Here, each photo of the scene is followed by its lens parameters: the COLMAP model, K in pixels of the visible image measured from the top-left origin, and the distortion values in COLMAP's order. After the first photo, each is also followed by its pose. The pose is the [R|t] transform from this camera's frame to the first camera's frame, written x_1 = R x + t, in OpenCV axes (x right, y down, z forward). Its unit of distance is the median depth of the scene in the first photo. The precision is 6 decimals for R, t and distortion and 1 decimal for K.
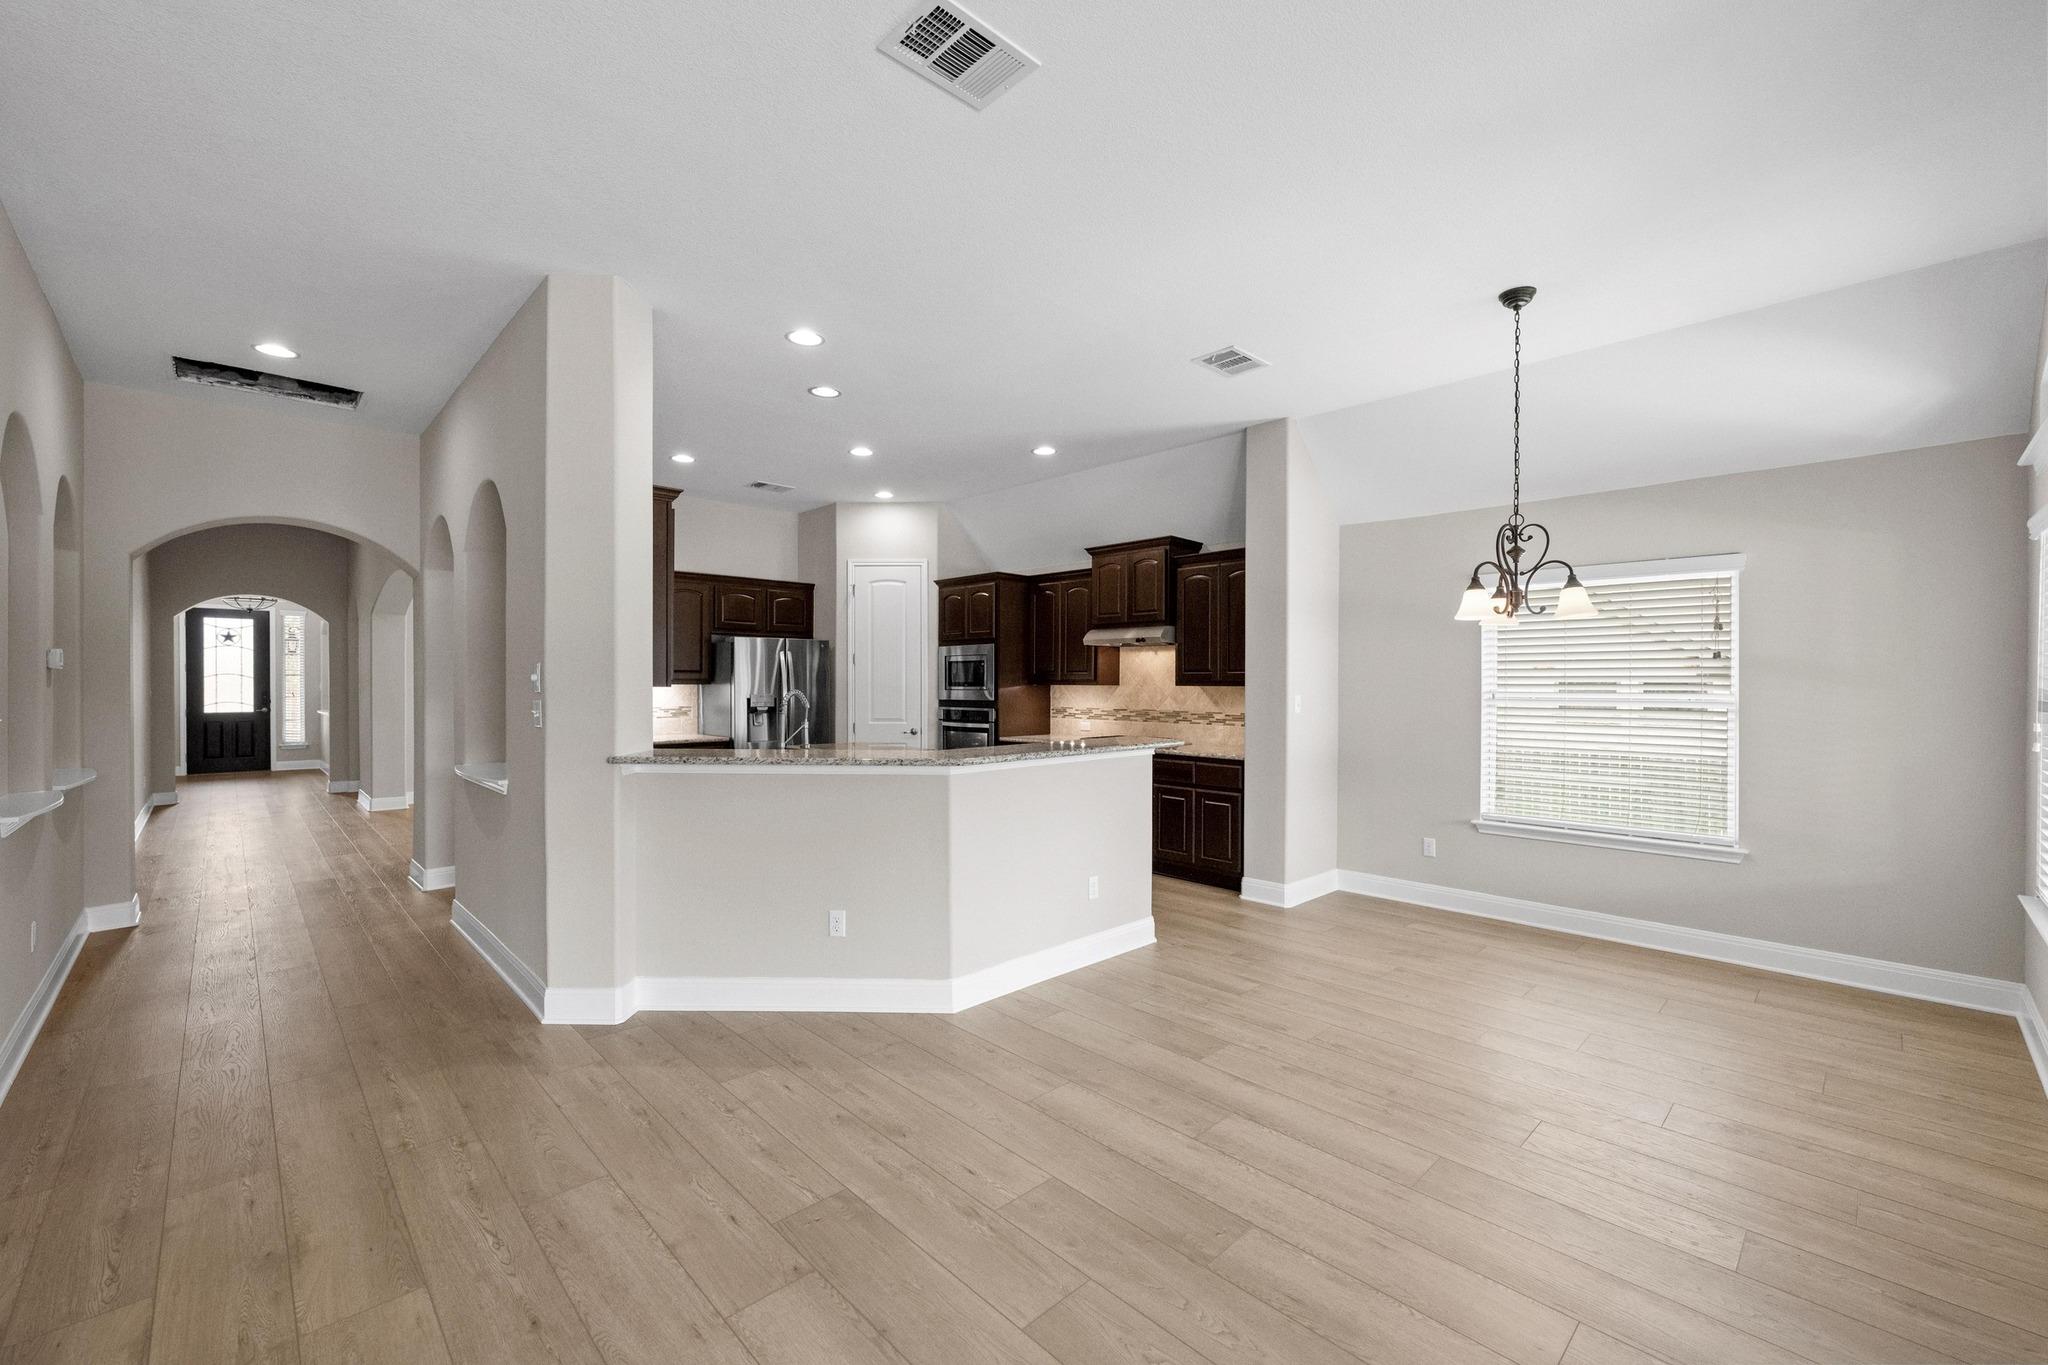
lens RADIAL K [[833.0, 0, 1028.1], [0, 833.0, 684.0], [0, 0, 1]] dist [0.003481, 0.000497]
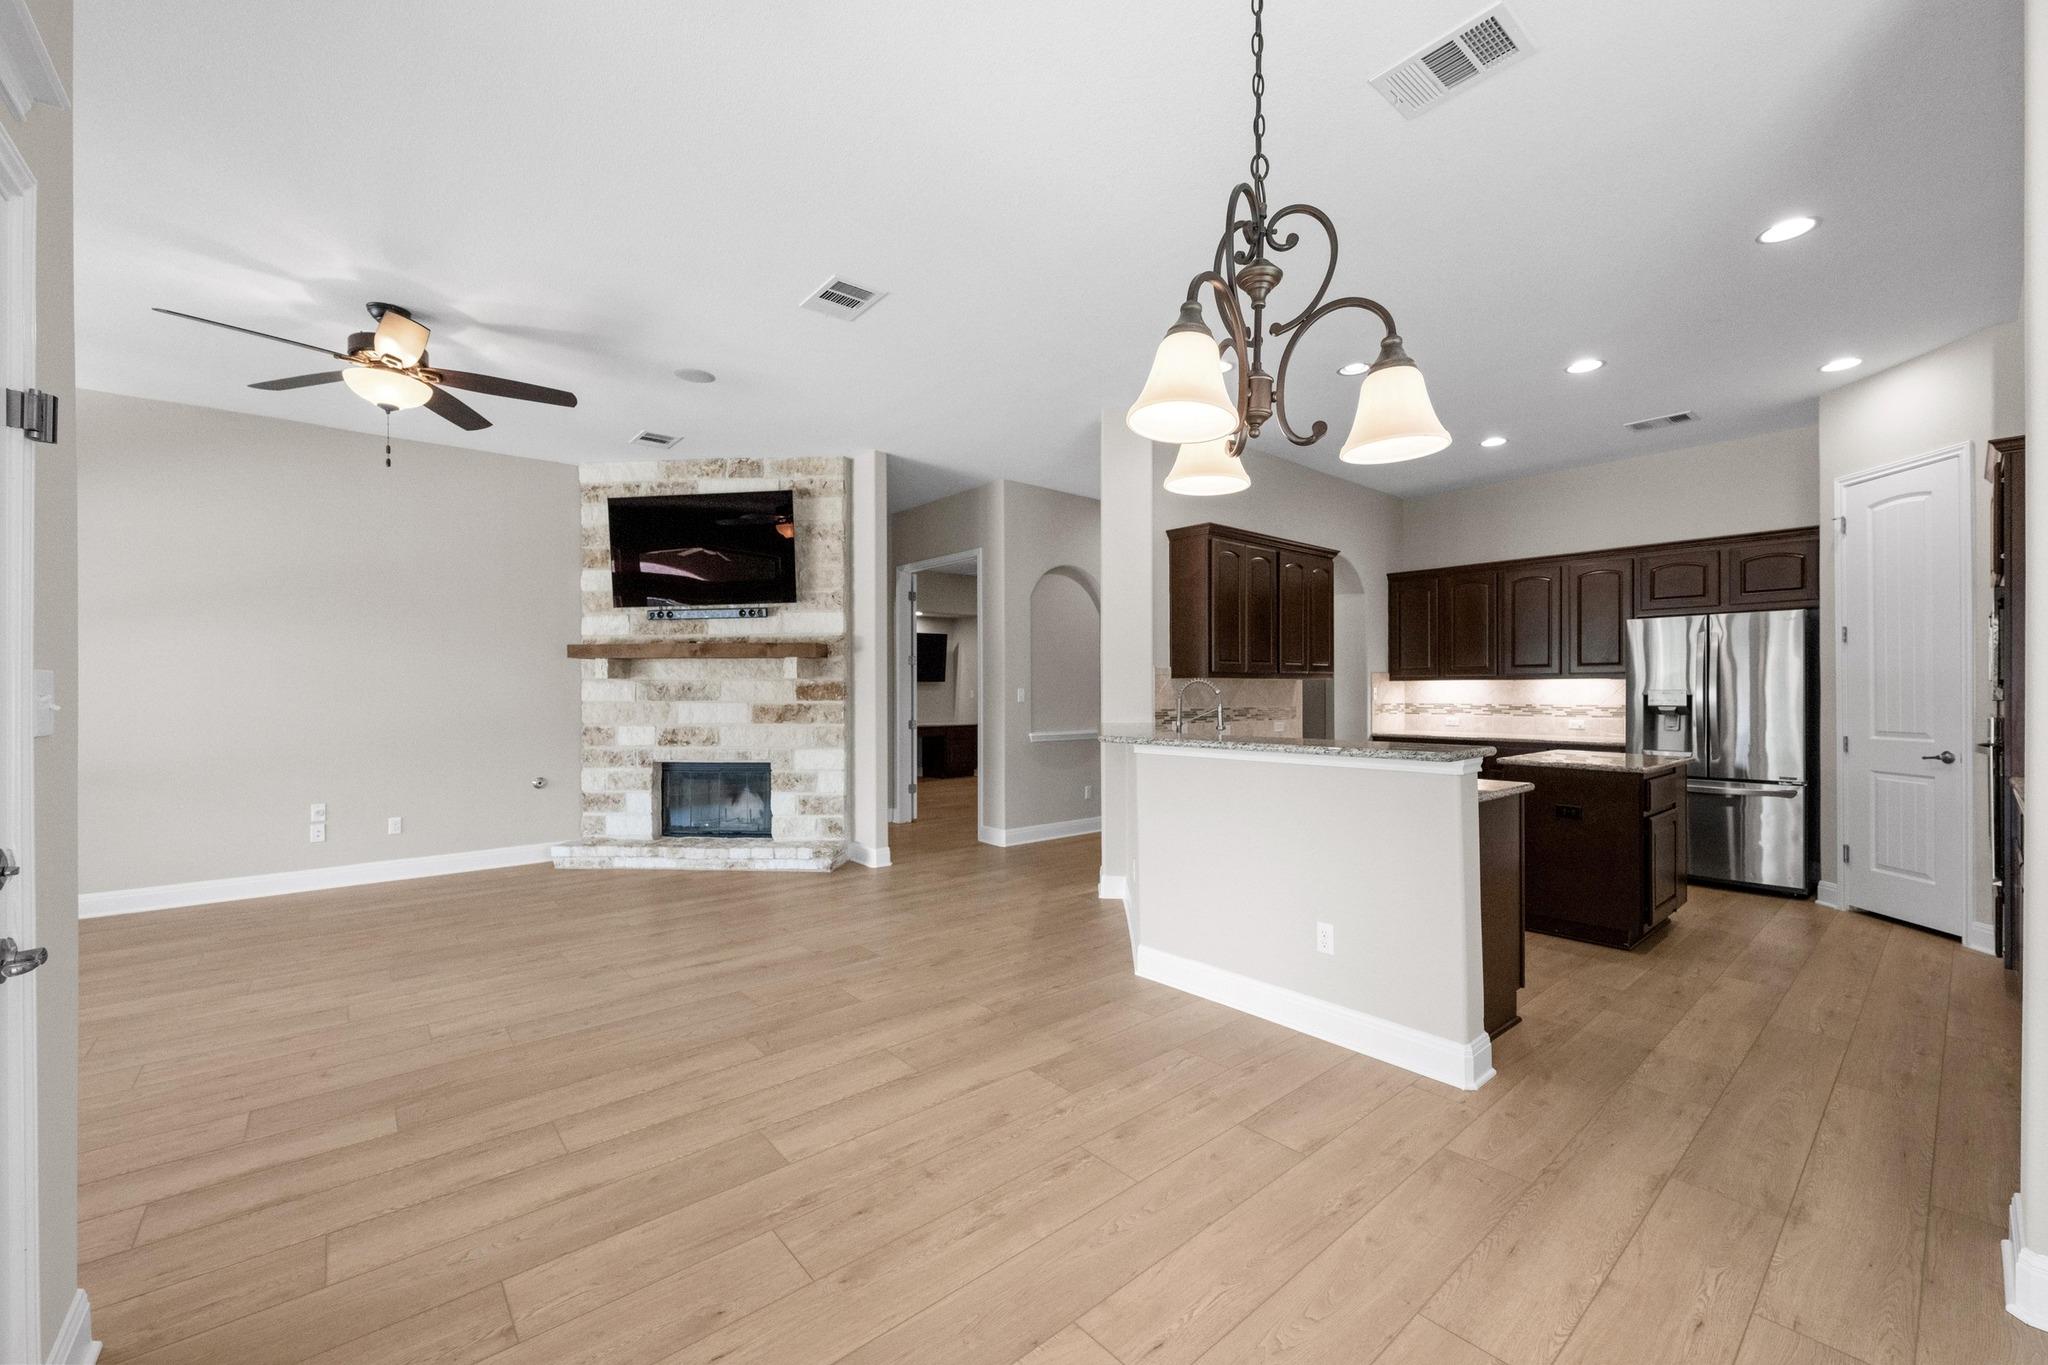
lens RADIAL K [[810.4, 0, 1028.8], [0, 810.4, 691.0], [0, 0, 1]] dist [0.000741, 0.000211]
pose [[-0.062554, -0.003992, -0.998034, 0.622538], [0.000150, 0.999992, -0.004009, 0.021213], [0.998042, -0.000400, -0.062553, 0.597852]]
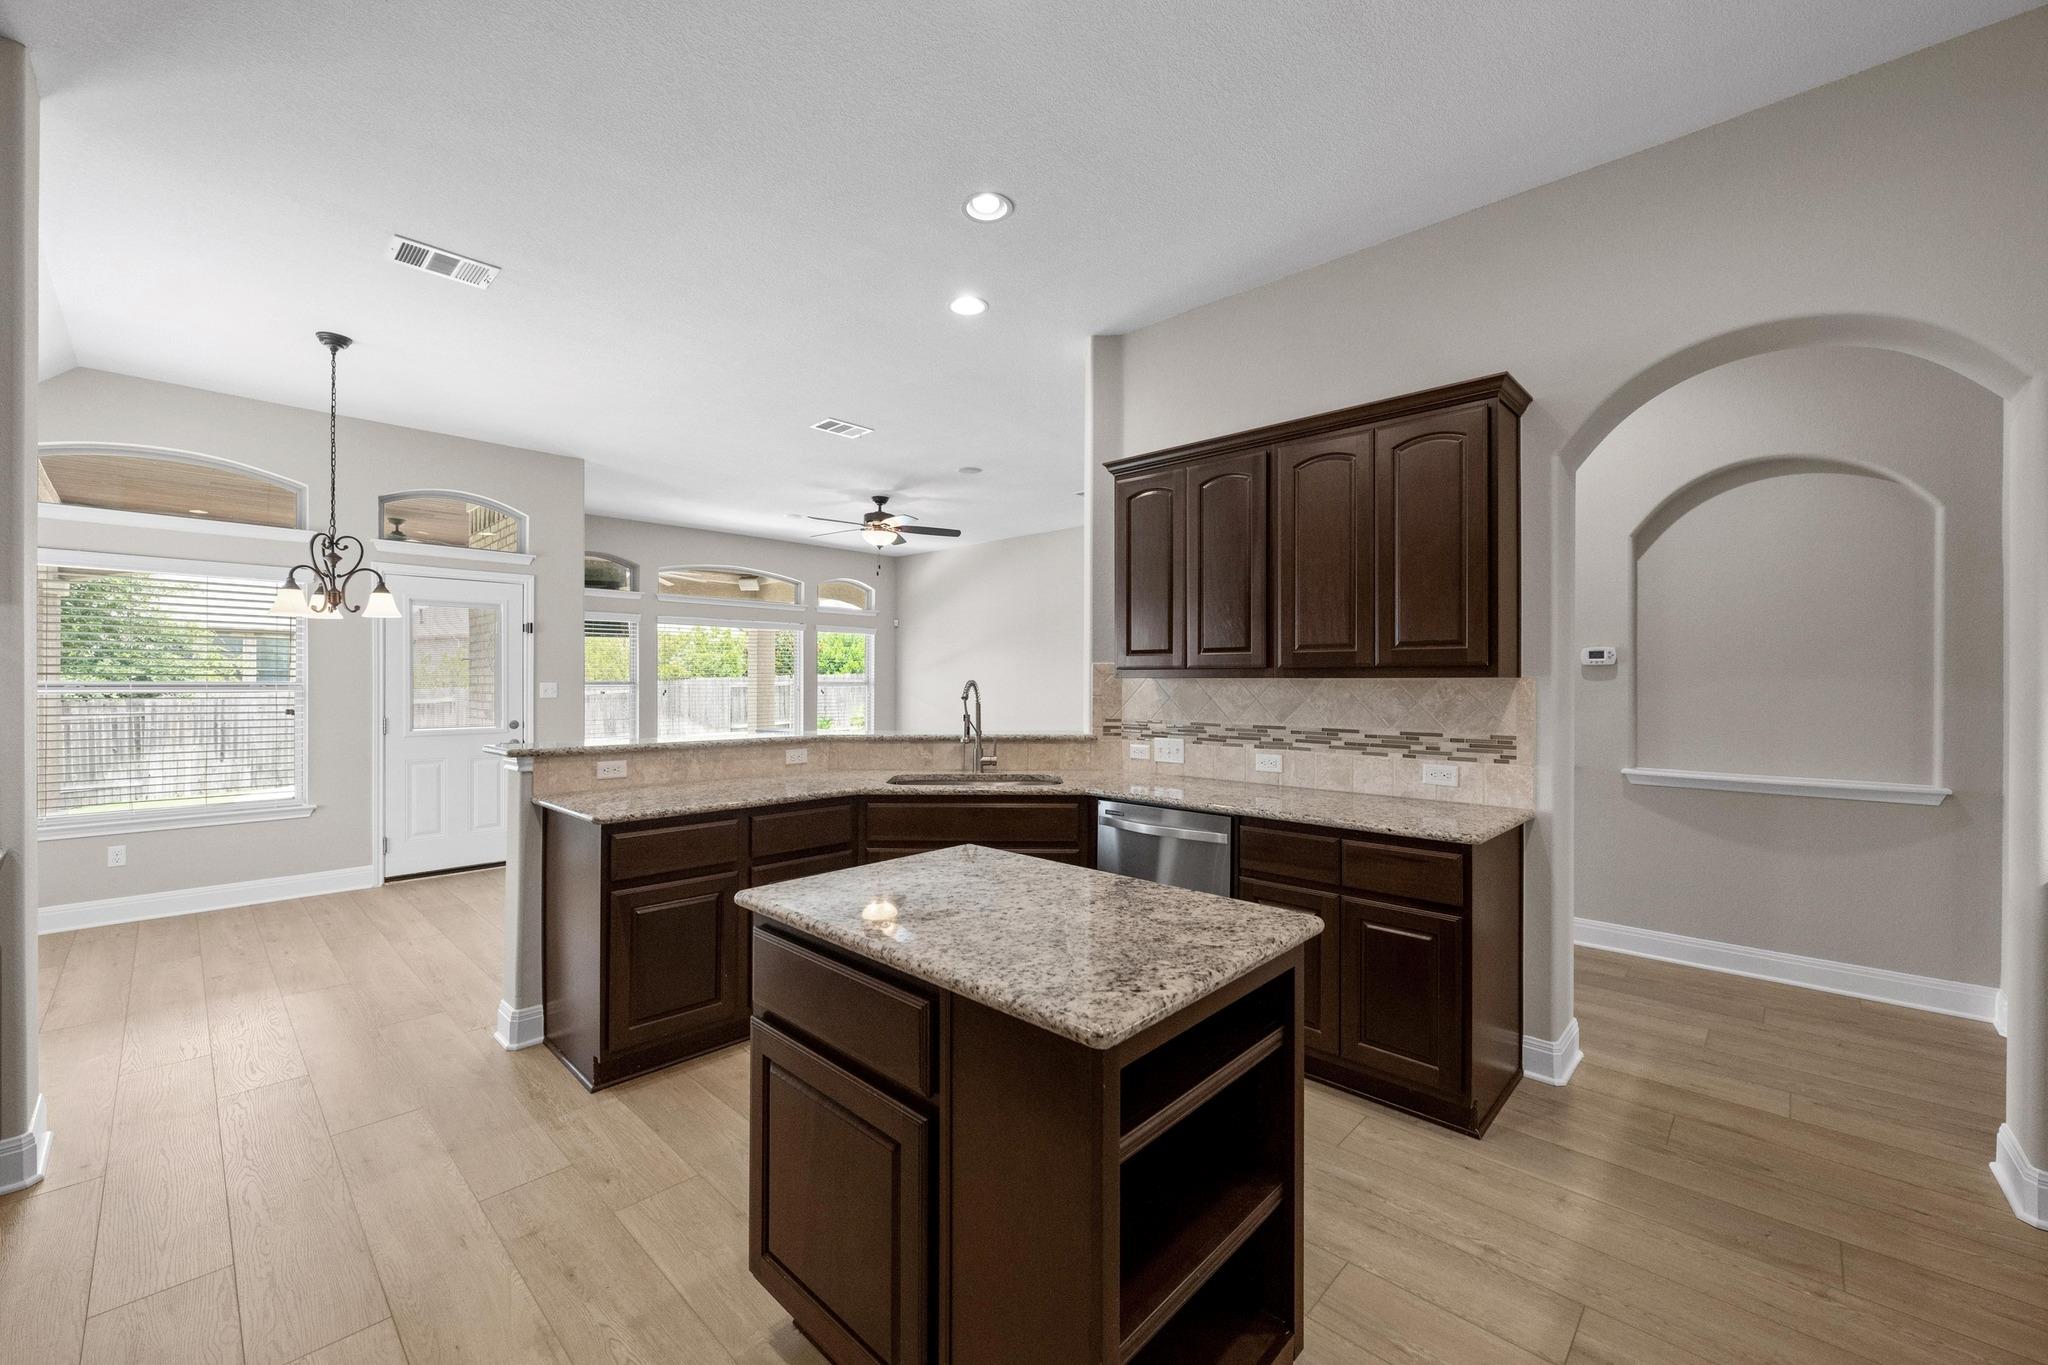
lens RADIAL K [[810.4, 0, 1020.9], [0, 810.4, 680.5], [0, 0, 1]] dist [0.000741, 0.000211]
pose [[-0.999311, -0.006251, -0.036596, -0.217954], [-0.006285, 0.999980, 0.000835, 0.004141], [0.036590, 0.001065, -0.999330, 1.410045]]
